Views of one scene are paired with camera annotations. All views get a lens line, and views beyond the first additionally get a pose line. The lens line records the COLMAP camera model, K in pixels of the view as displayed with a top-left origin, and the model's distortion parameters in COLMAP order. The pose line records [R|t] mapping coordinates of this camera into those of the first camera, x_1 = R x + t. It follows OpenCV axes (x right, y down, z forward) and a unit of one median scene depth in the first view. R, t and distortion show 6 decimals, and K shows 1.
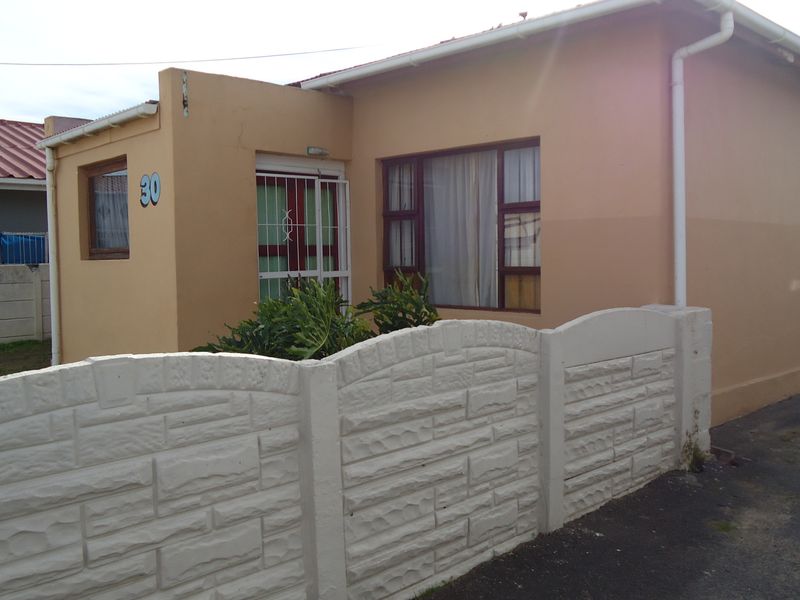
lens RADIAL K [[781.3, 0, 400.0], [0, 781.3, 300.0], [0, 0, 1]] dist [-0.014711, 0.016734]
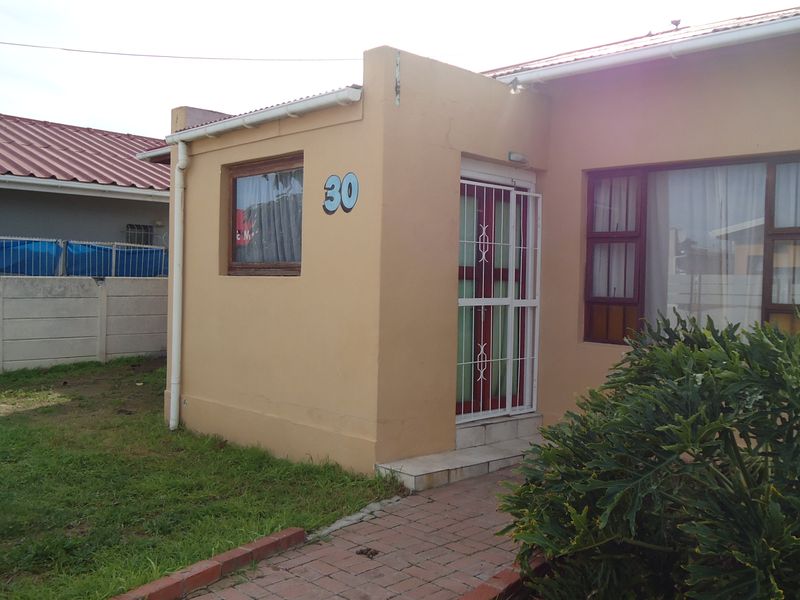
lens RADIAL K [[781.3, 0, 400.0], [0, 781.3, 300.0], [0, 0, 1]] dist [-0.014711, 0.016734]
pose [[0.999123, 0.037089, 0.019434, -0.355446], [-0.036430, 0.998782, -0.033276, -0.005539], [-0.020644, 0.032538, 0.999257, 0.238532]]
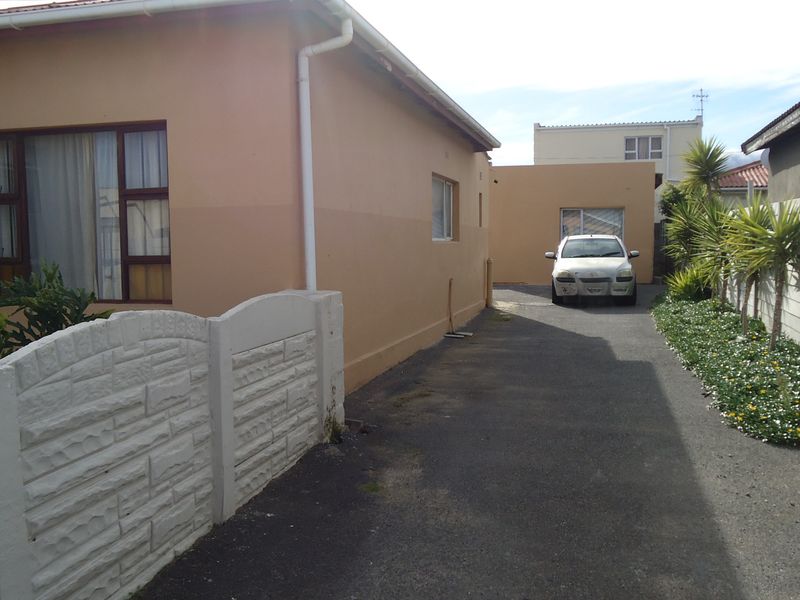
lens RADIAL K [[781.3, 0, 400.0], [0, 781.3, 300.0], [0, 0, 1]] dist [-0.014711, 0.016734]
pose [[0.855837, -0.040990, 0.515619, -0.095630], [0.035276, 0.999159, 0.020878, 0.002952], [-0.516042, 0.000320, 0.856563, 0.029083]]
